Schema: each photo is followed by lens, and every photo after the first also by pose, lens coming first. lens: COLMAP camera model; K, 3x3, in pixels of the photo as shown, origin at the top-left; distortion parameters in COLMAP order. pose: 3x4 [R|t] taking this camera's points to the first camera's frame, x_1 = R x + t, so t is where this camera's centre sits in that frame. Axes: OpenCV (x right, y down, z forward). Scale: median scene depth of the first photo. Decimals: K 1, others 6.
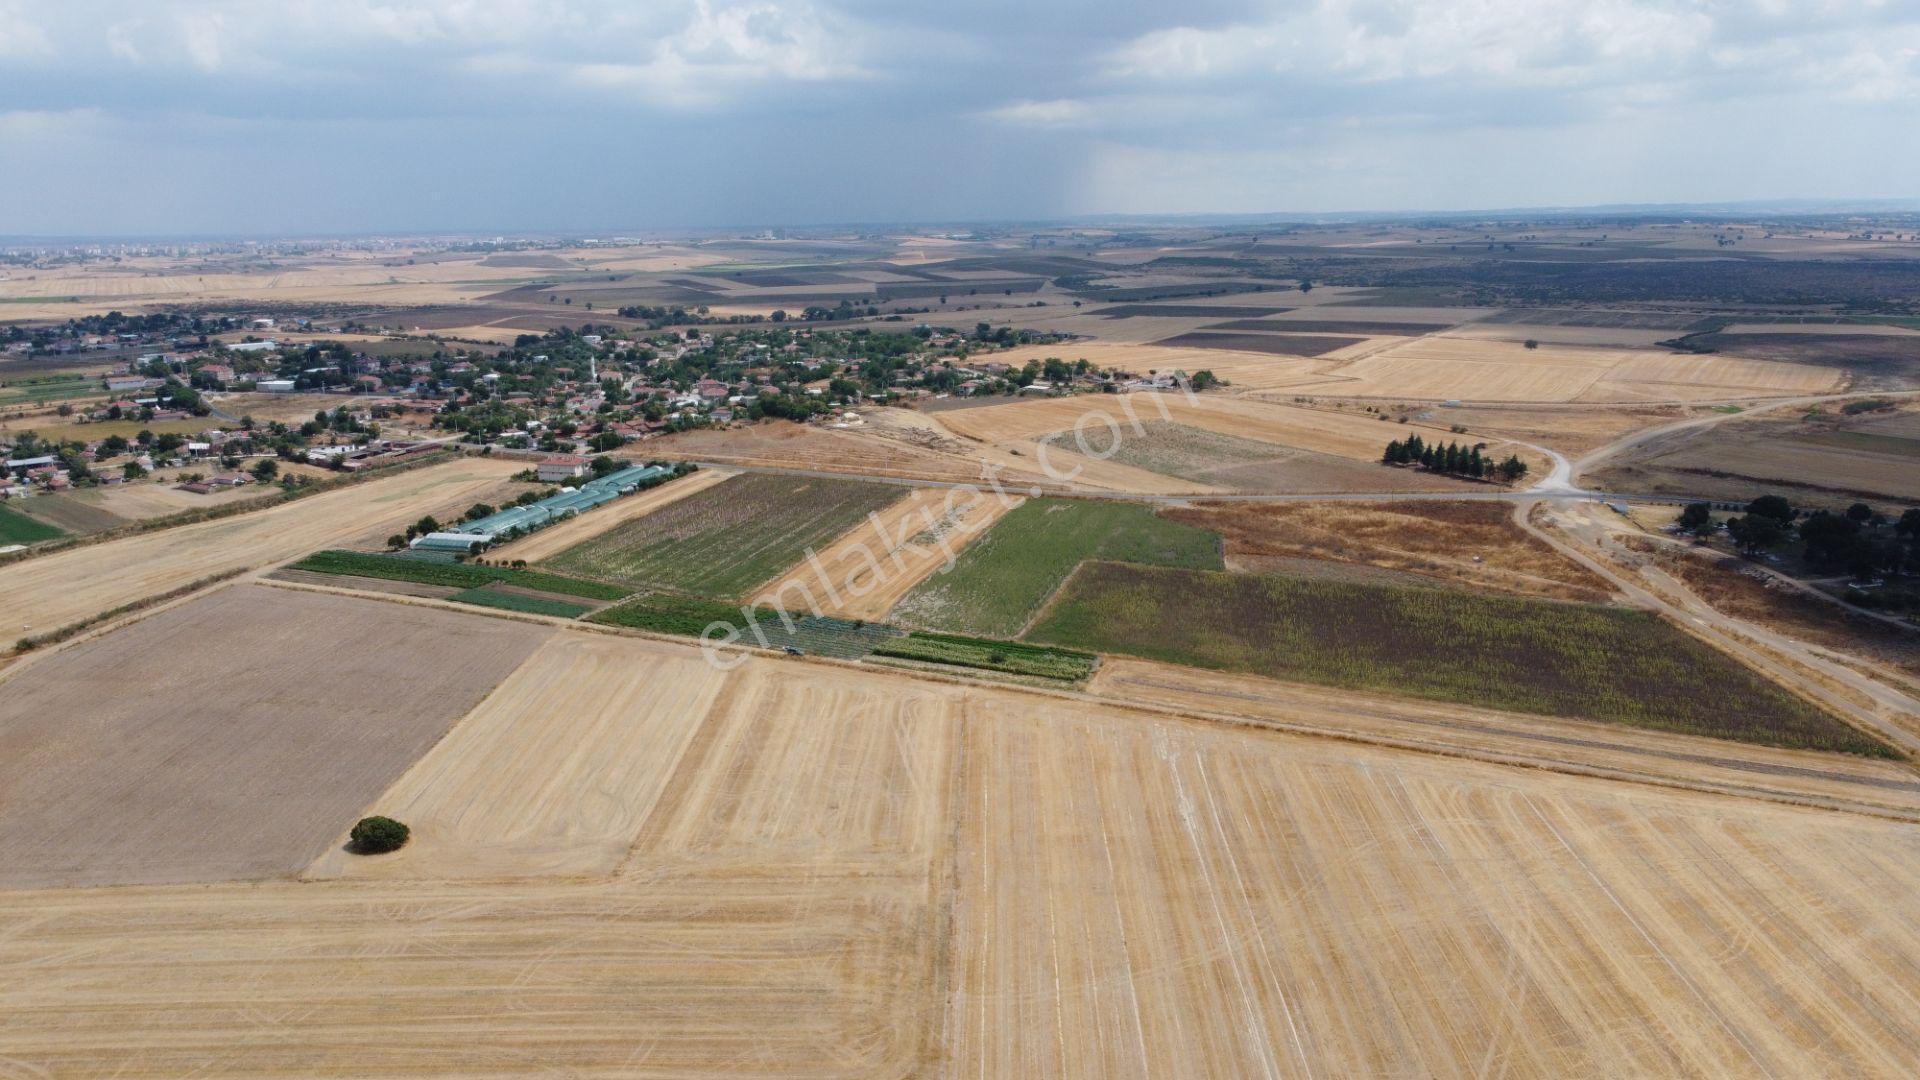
lens RADIAL K [[1454.7, 0, 959.9], [0, 1454.7, 545.8], [0, 0, 1]] dist [-0.001585, -0.003508]
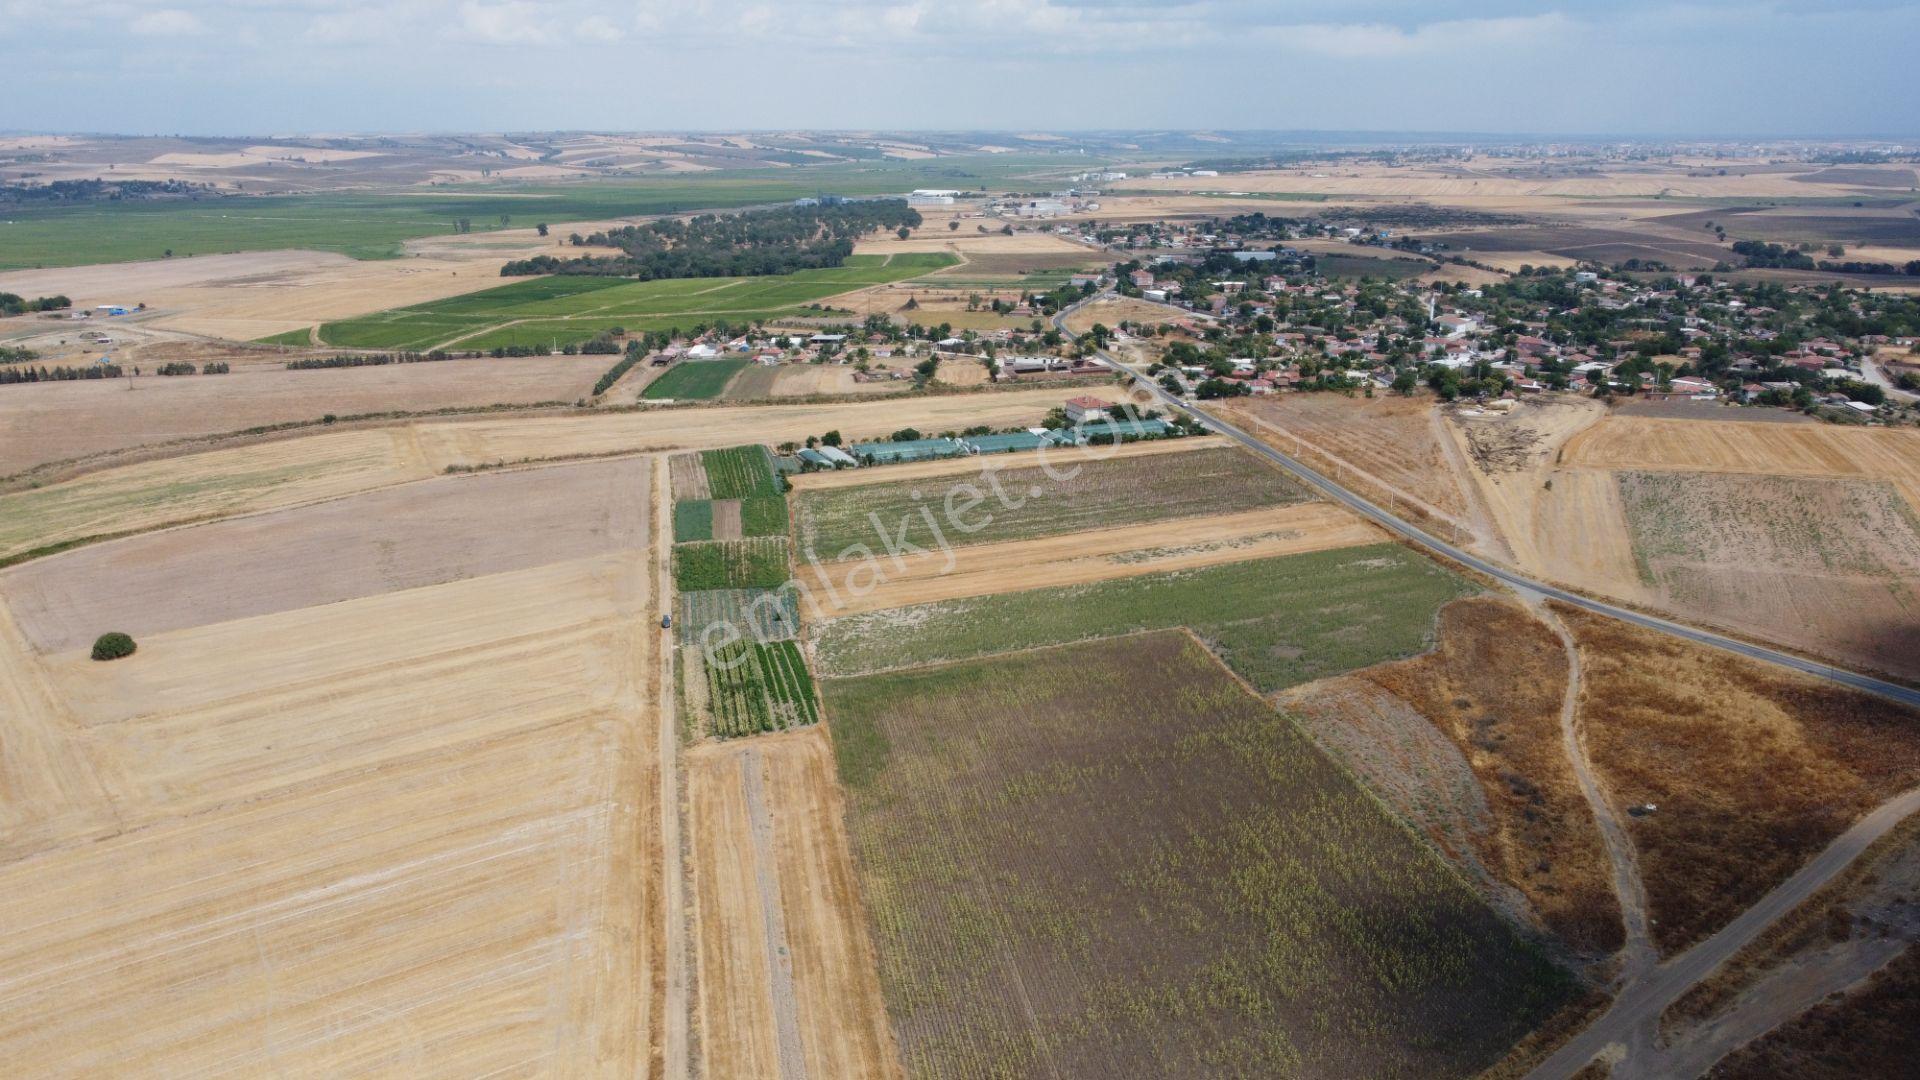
lens RADIAL K [[1454.7, 0, 959.9], [0, 1454.7, 545.8], [0, 0, 1]] dist [-0.001585, -0.003508]
pose [[0.613876, 0.228570, -0.755587, 0.648363], [-0.178930, 0.972540, 0.148828, -0.139333], [0.768856, 0.043835, 0.637917, 0.455015]]
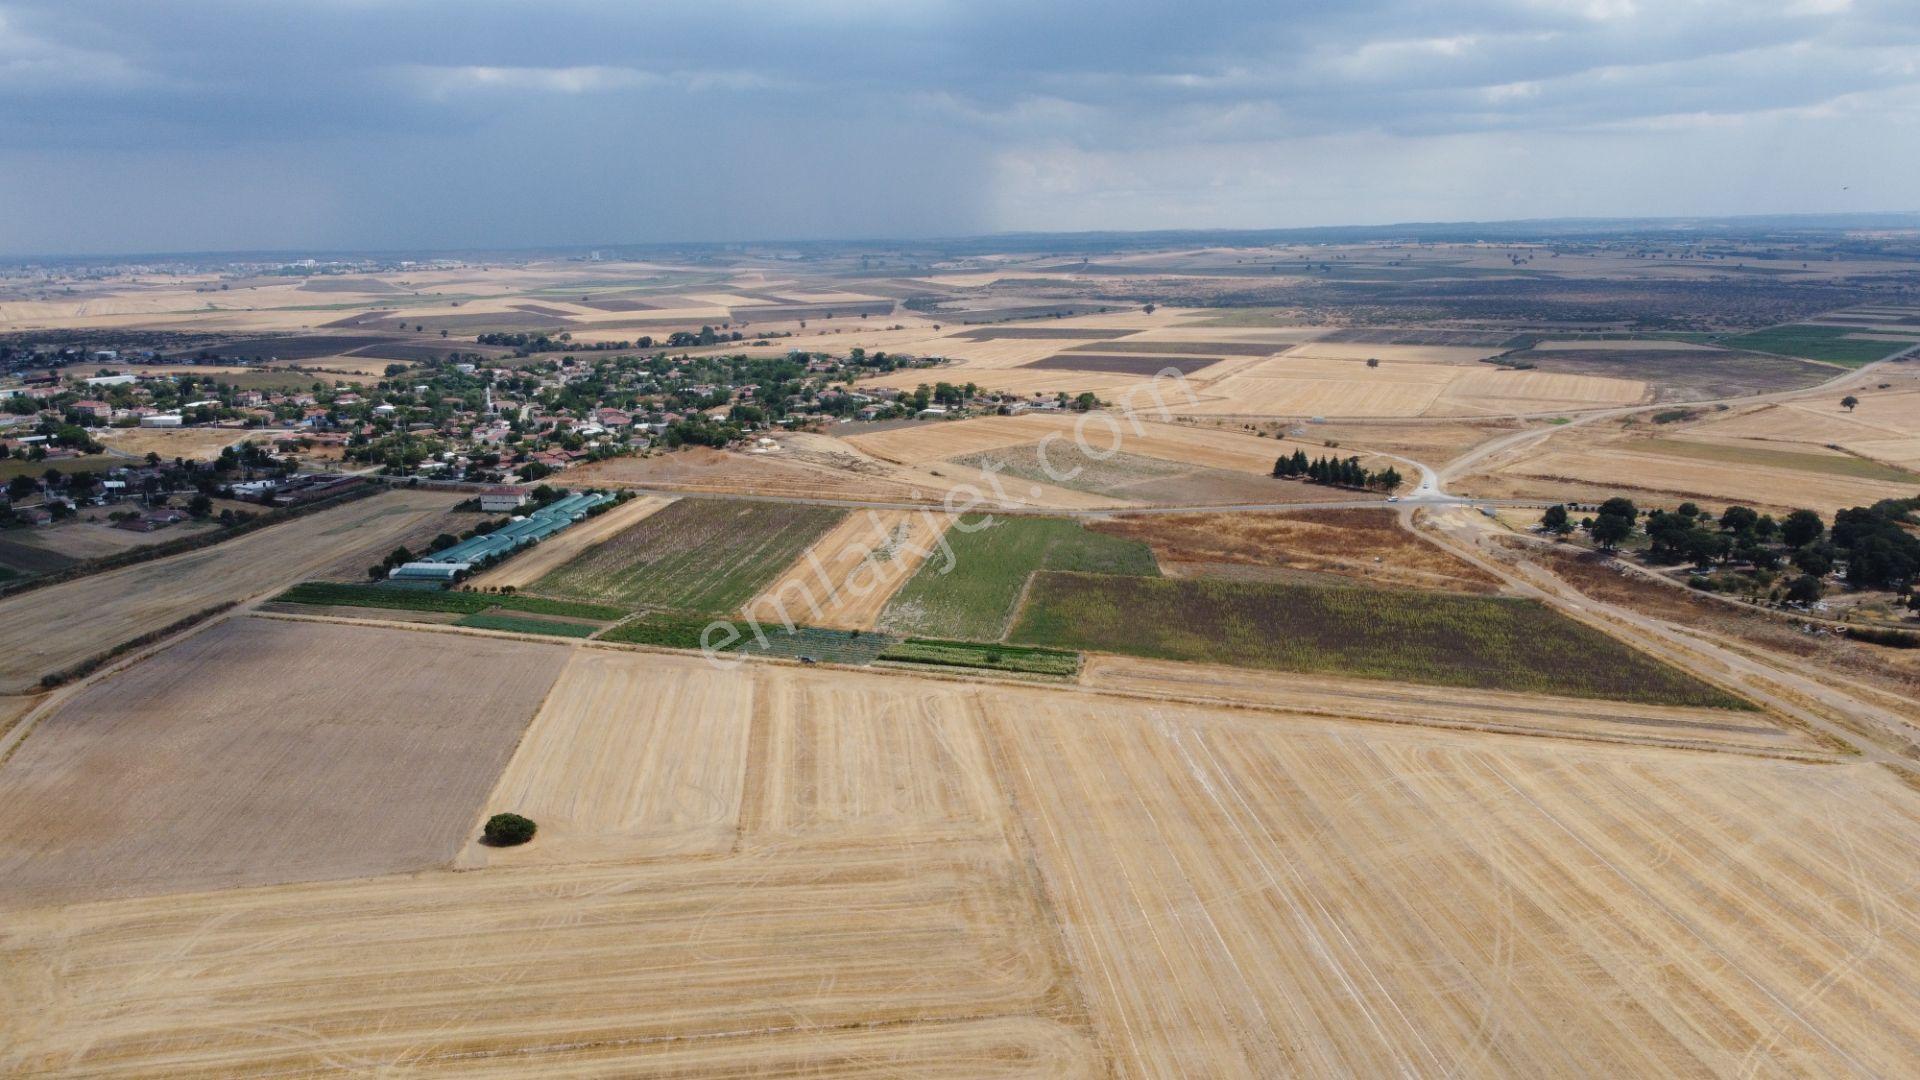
lens RADIAL K [[1454.7, 0, 959.9], [0, 1454.7, 545.8], [0, 0, 1]] dist [-0.001585, -0.003508]
pose [[0.992589, -0.027057, 0.118468, -0.111129], [0.028490, 0.999540, -0.010417, 0.001025], [-0.118132, 0.013715, 0.992903, -0.097042]]
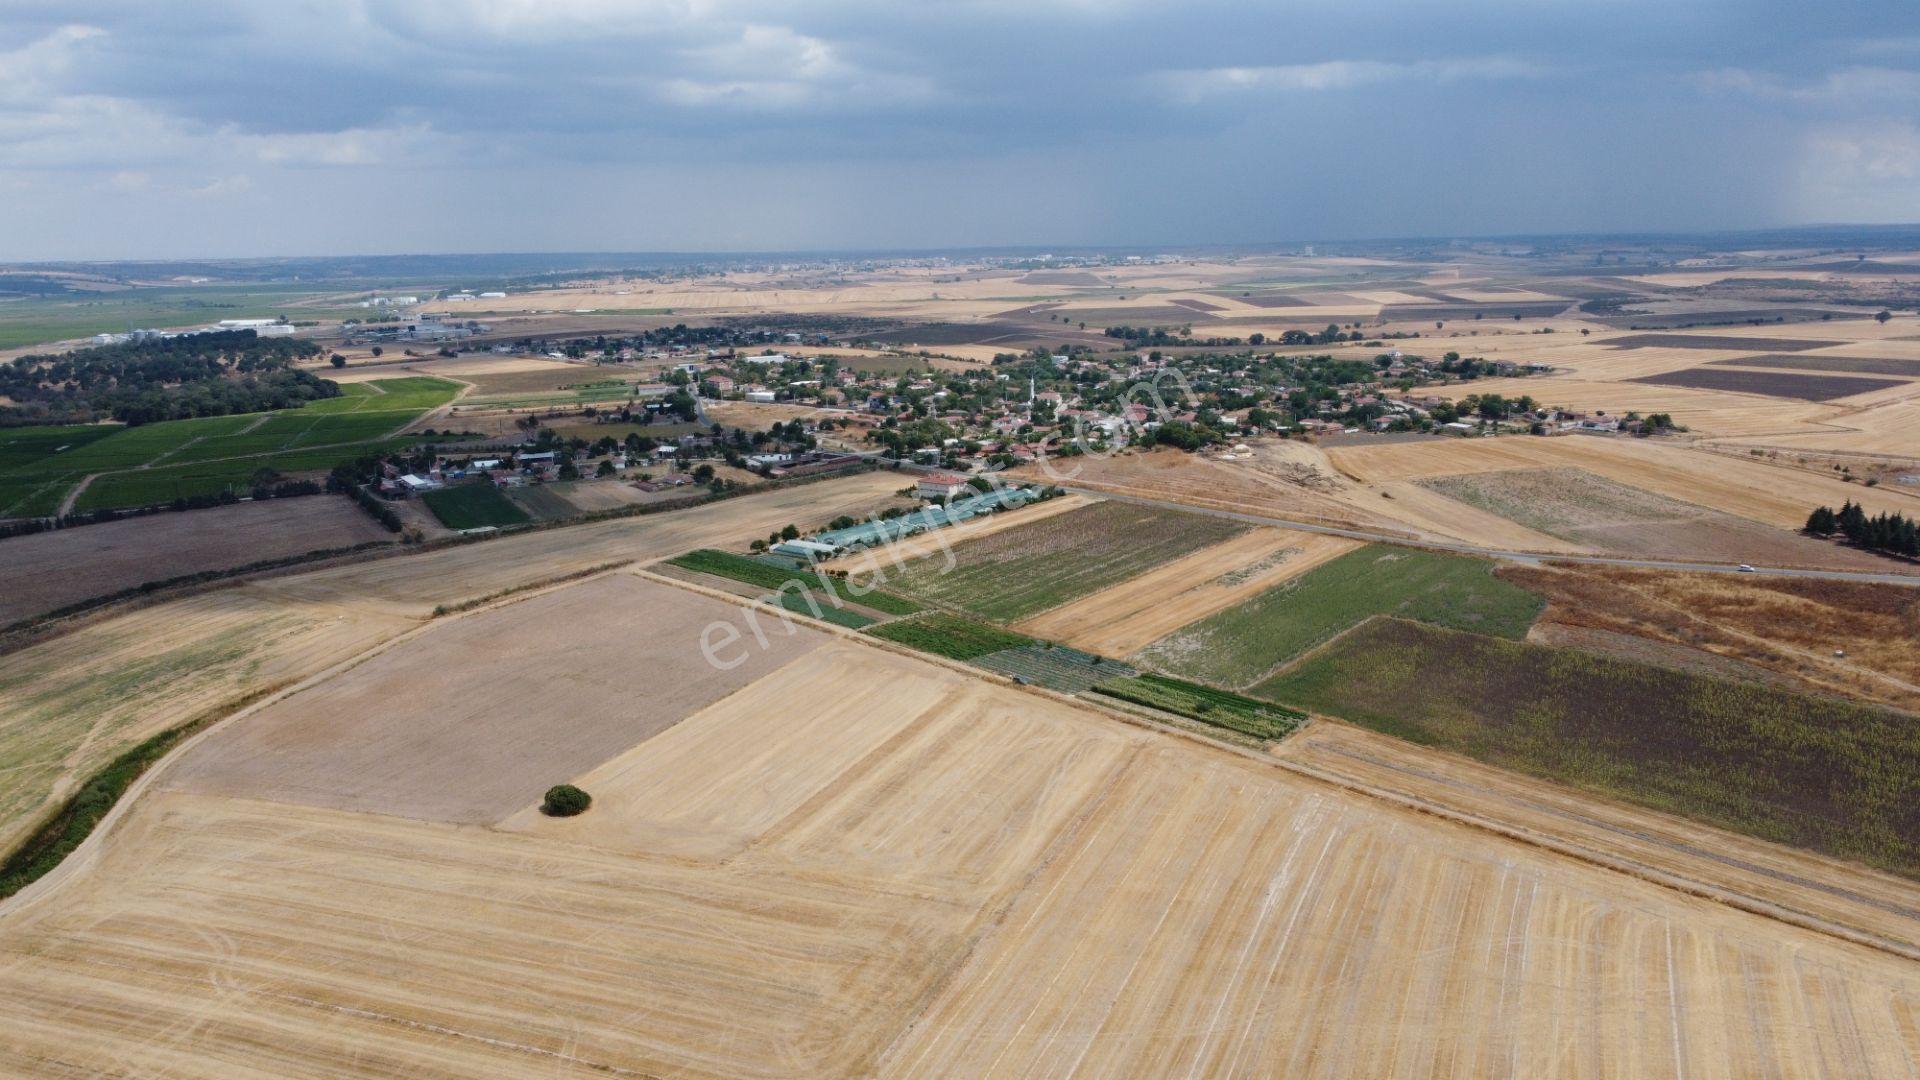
lens RADIAL K [[1454.7, 0, 959.9], [0, 1454.7, 545.8], [0, 0, 1]] dist [-0.001585, -0.003508]
pose [[0.931454, 0.069290, -0.357201, 0.186464], [-0.072766, 0.997342, 0.003718, -0.021384], [0.356509, 0.022529, 0.934020, 0.004869]]
